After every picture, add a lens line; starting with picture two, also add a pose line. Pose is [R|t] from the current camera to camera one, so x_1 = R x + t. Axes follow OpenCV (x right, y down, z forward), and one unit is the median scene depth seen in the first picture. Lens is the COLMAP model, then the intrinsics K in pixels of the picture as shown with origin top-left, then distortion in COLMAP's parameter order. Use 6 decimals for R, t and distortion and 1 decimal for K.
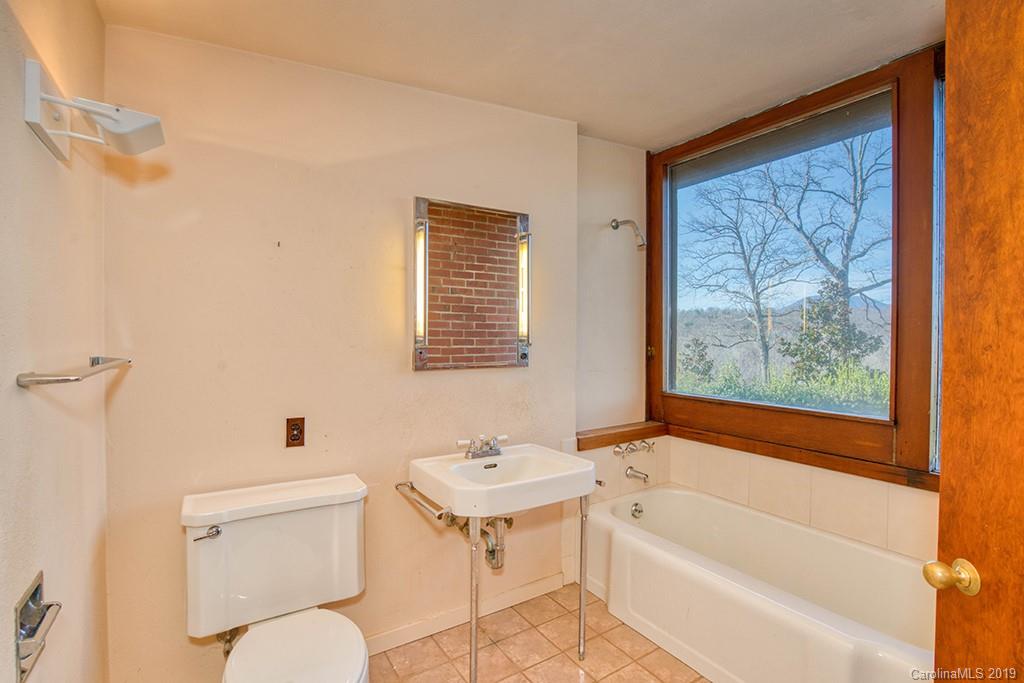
lens RADIAL K [[479.4, 0, 512.0], [0, 479.4, 341.5], [0, 0, 1]] dist [-0.000731, 0.000508]
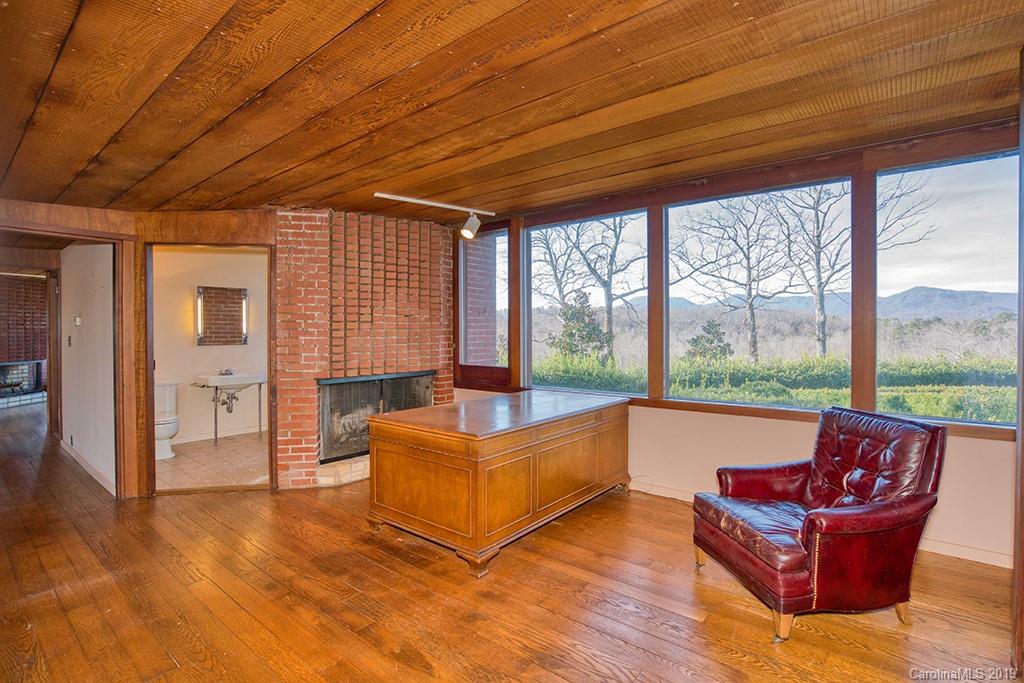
lens RADIAL K [[479.4, 0, 512.0], [0, 479.4, 341.5], [0, 0, 1]] dist [-0.000731, 0.000508]
pose [[0.952732, -0.009896, 0.303649, 0.046804], [0.007498, 0.999931, 0.009062, 0.001524], [-0.303718, -0.006357, 0.952741, -0.150849]]
